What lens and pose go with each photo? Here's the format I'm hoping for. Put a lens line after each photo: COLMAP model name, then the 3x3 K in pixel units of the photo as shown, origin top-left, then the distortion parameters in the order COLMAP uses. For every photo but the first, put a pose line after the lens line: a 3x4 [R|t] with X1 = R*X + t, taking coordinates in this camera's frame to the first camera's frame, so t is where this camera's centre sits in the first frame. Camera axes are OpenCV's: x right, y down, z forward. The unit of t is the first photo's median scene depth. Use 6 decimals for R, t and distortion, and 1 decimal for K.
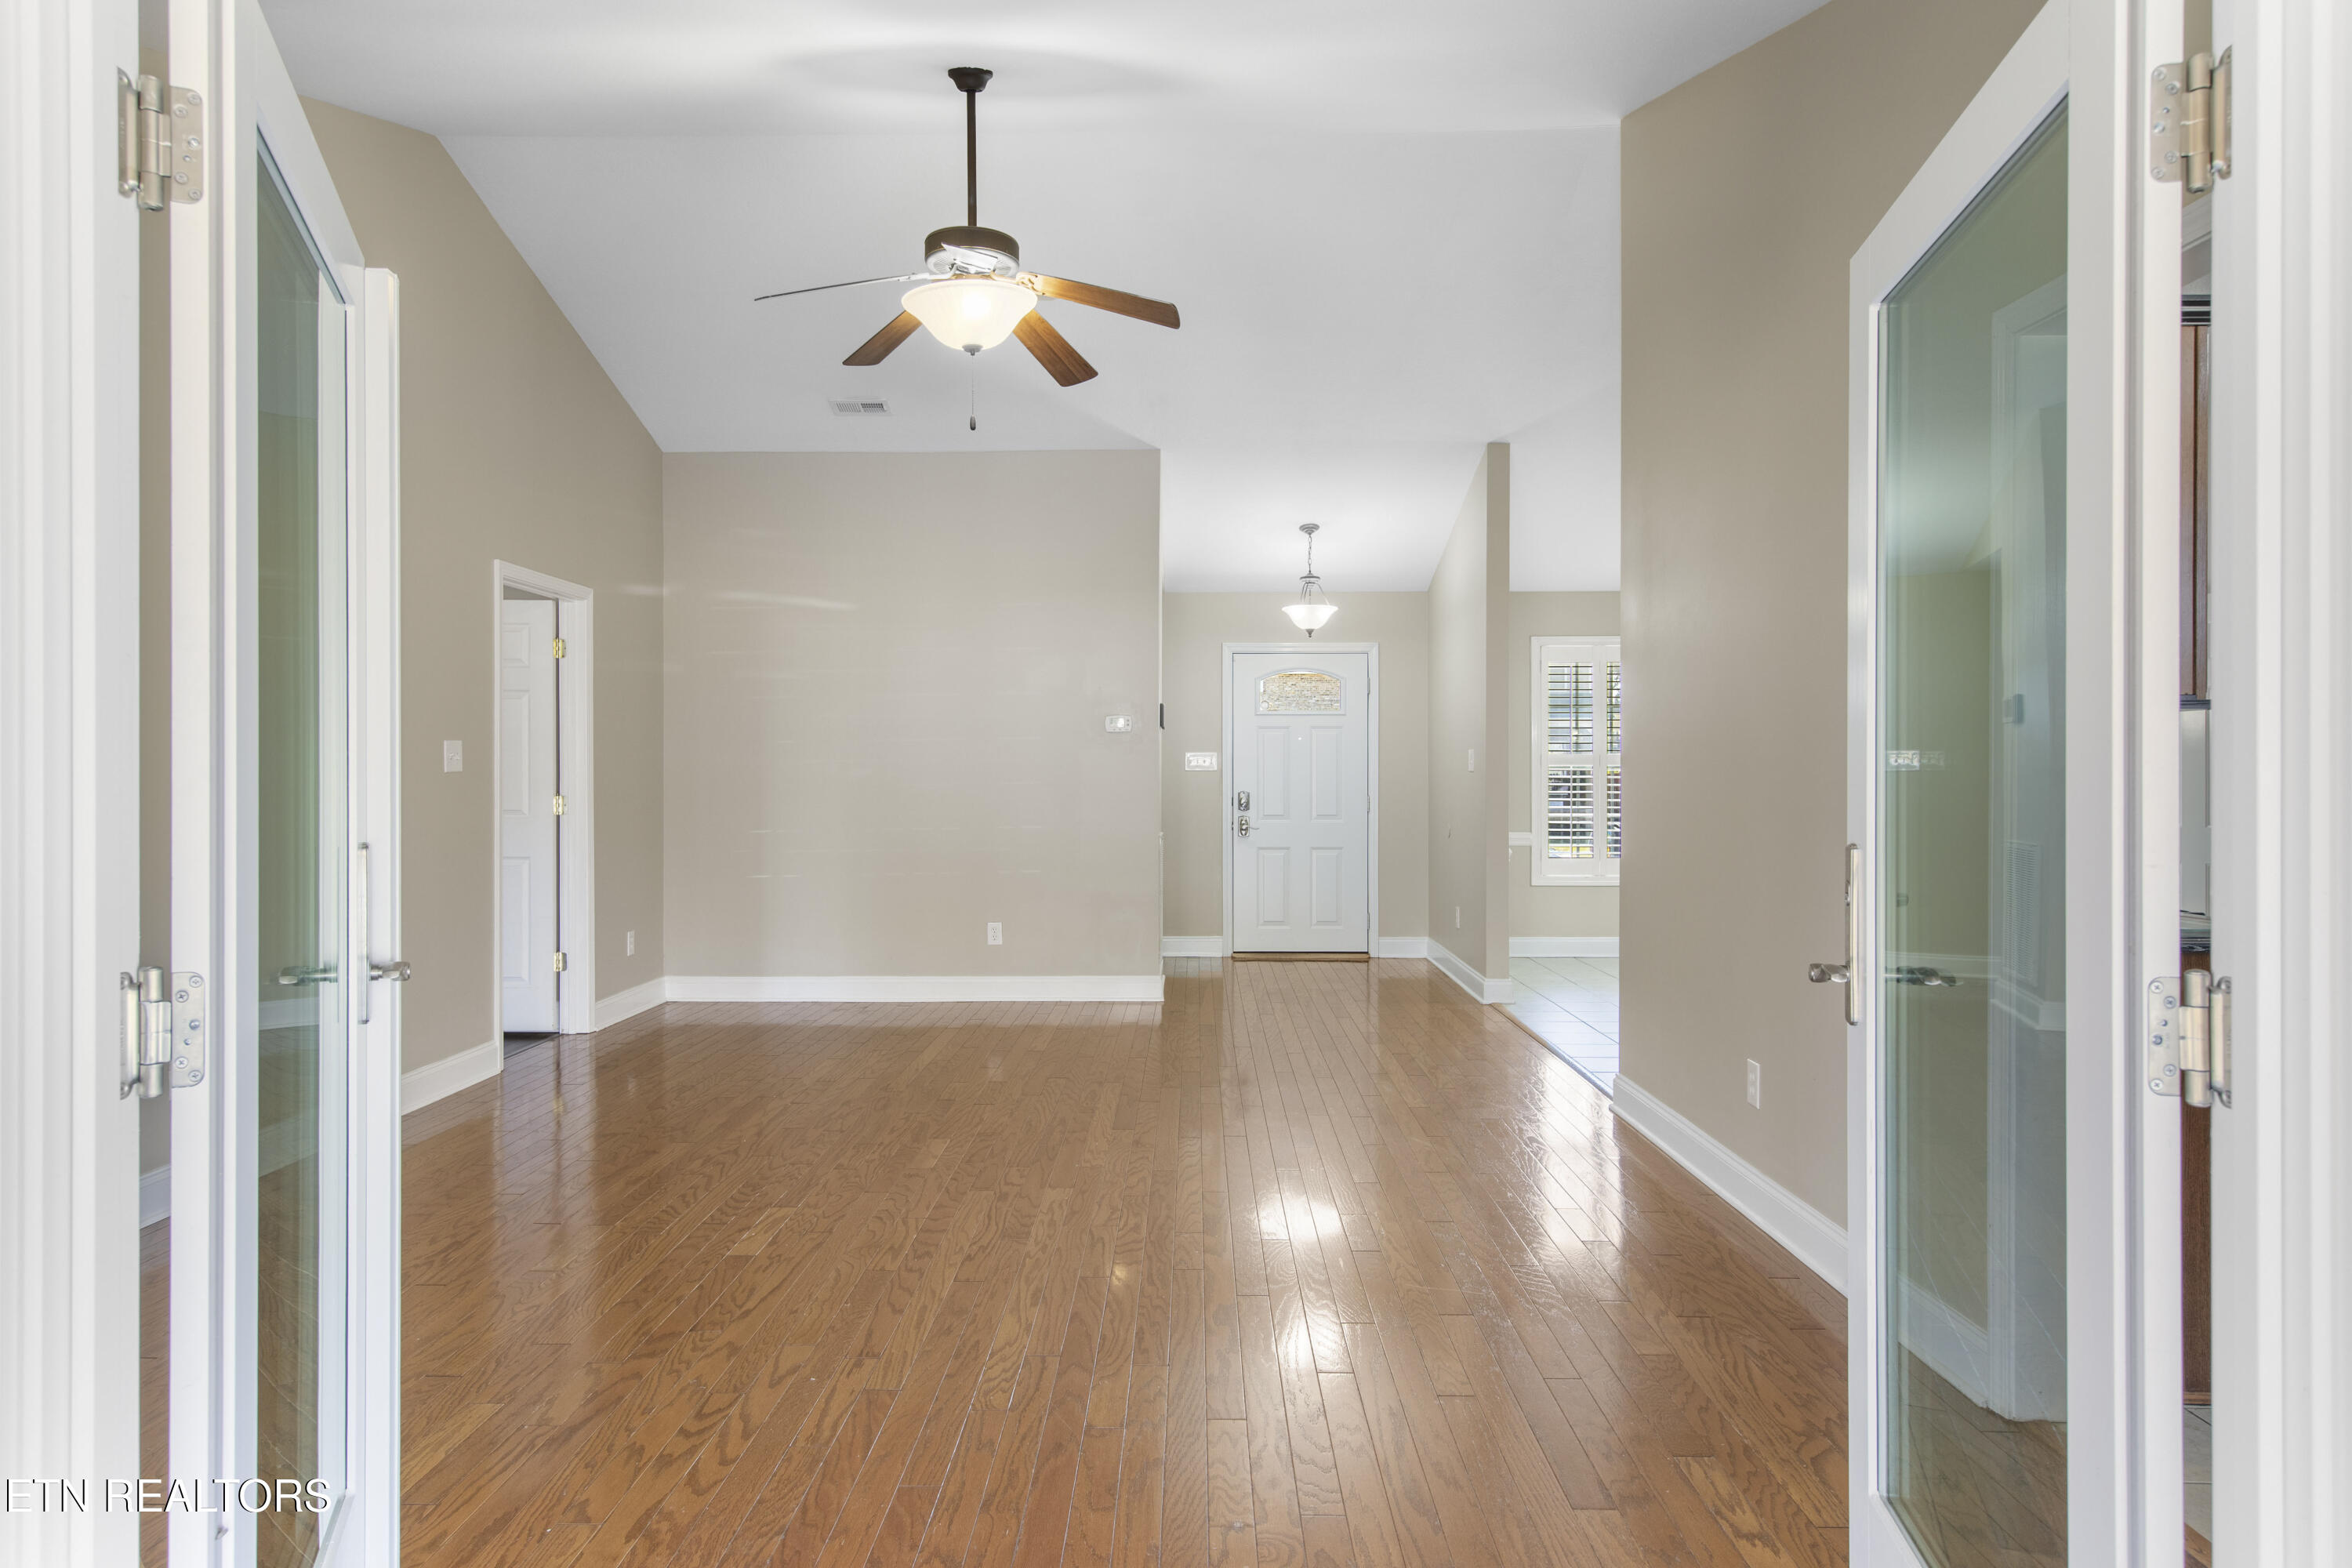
lens RADIAL K [[1427.3, 0, 1176.0], [0, 1427.3, 784.0], [0, 0, 1]] dist [0.014983, -0.002444]
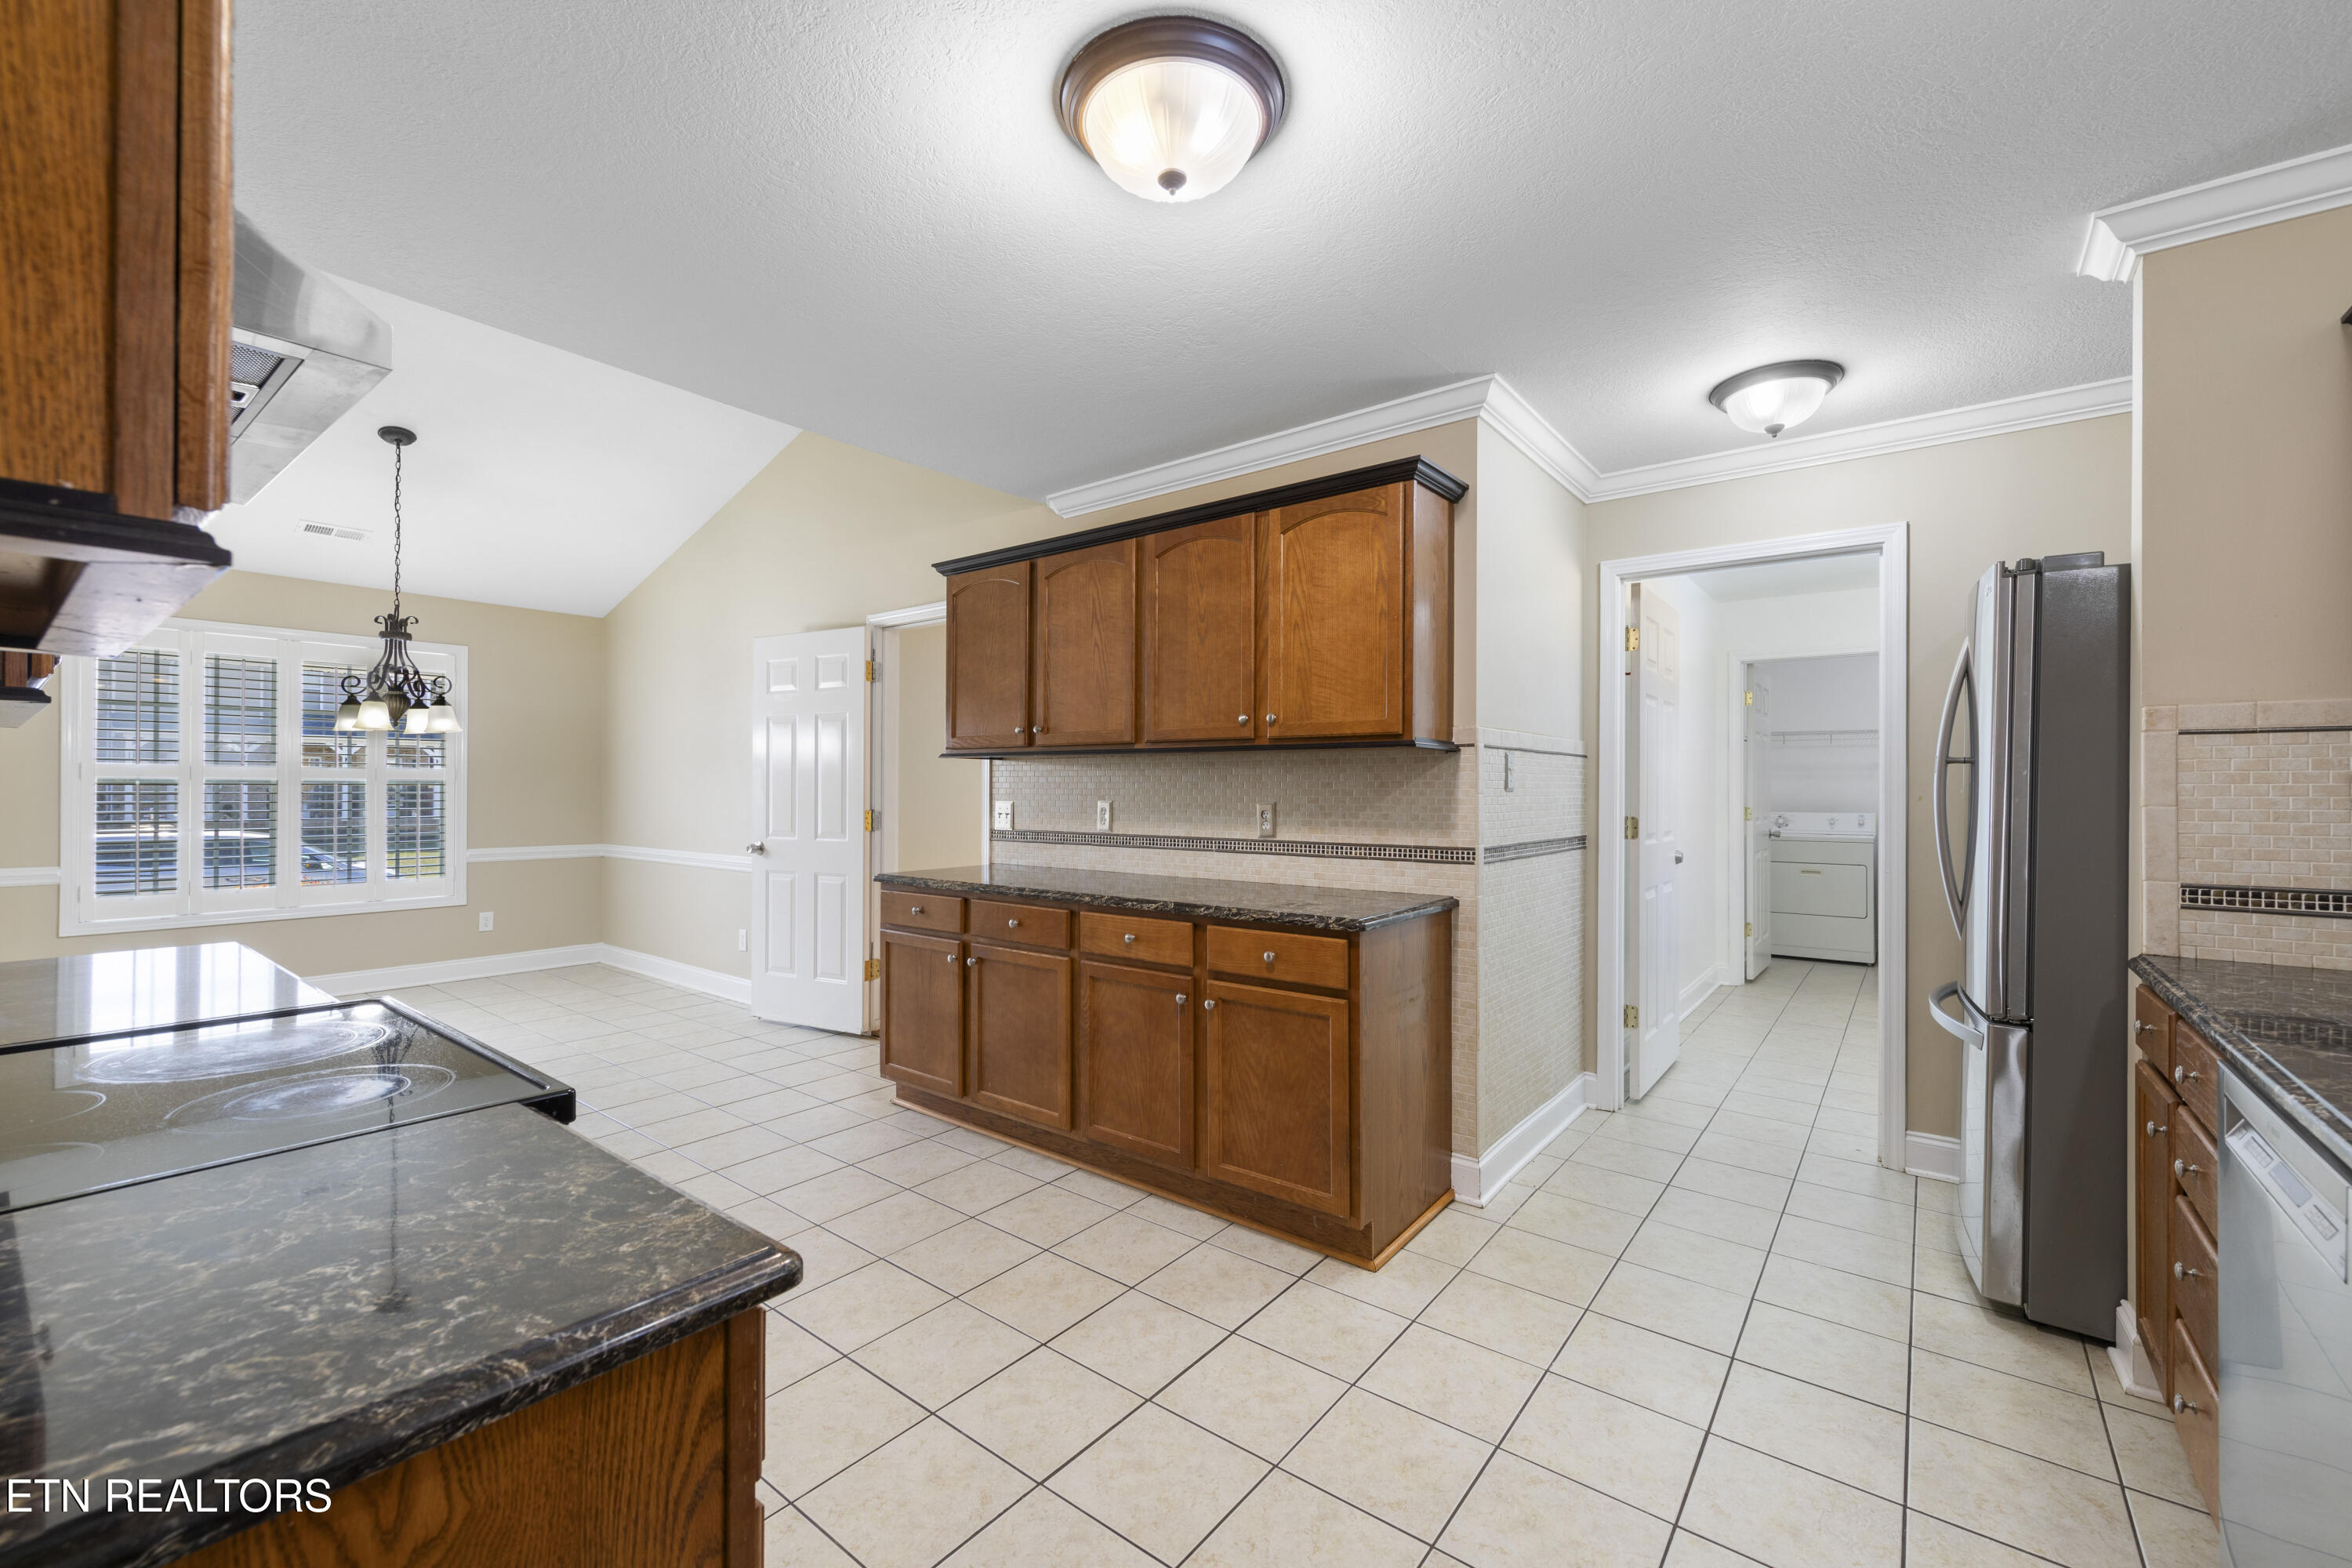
lens RADIAL K [[953.7, 0, 1170.3], [0, 953.7, 783.1], [0, 0, 1]] dist [0.000704, 0.000076]
pose [[0.608950, 0.006849, 0.793179, 0.316575], [0.003466, 0.999930, -0.011296, -0.003512], [-0.793201, 0.009628, 0.608883, 0.352172]]
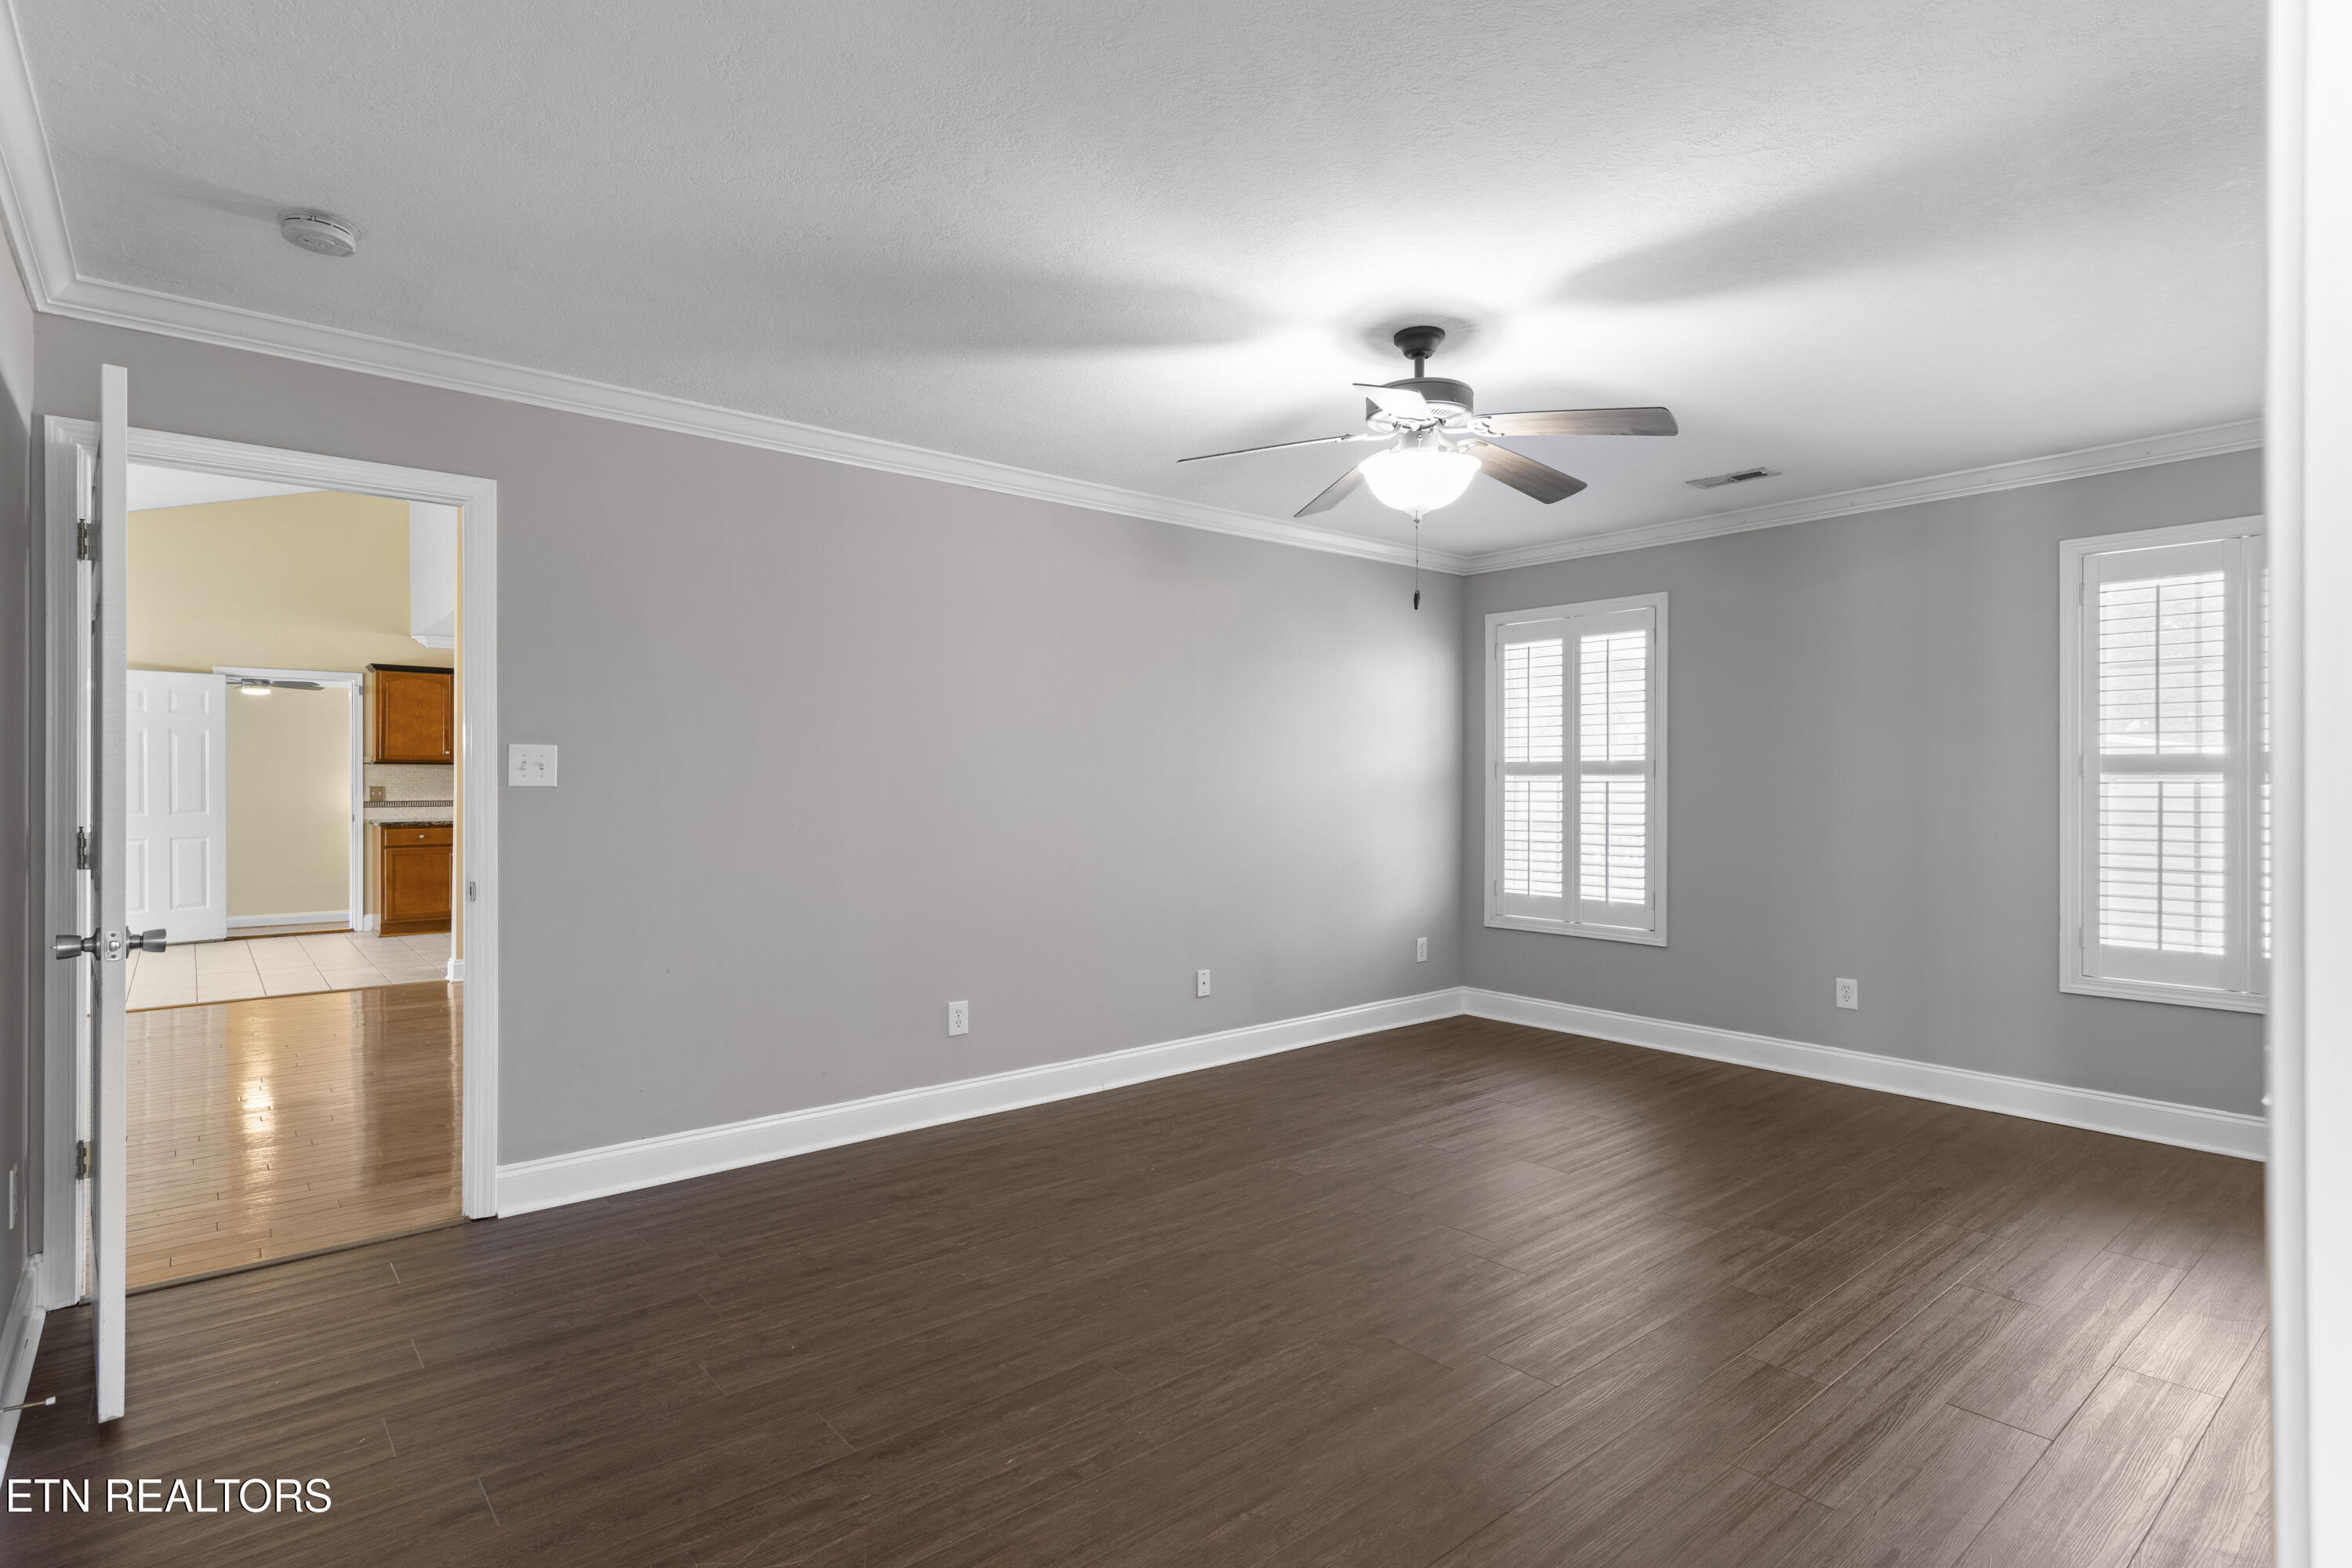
lens RADIAL K [[1170.7, 0, 1169.4], [0, 1170.7, 785.7], [0, 0, 1]] dist [0.006077, -0.000096]
pose [[-0.649174, -0.001868, 0.760637, -1.095358], [0.006152, 0.999951, 0.007706, -0.005231], [-0.760615, 0.009682, -0.649131, 1.067926]]
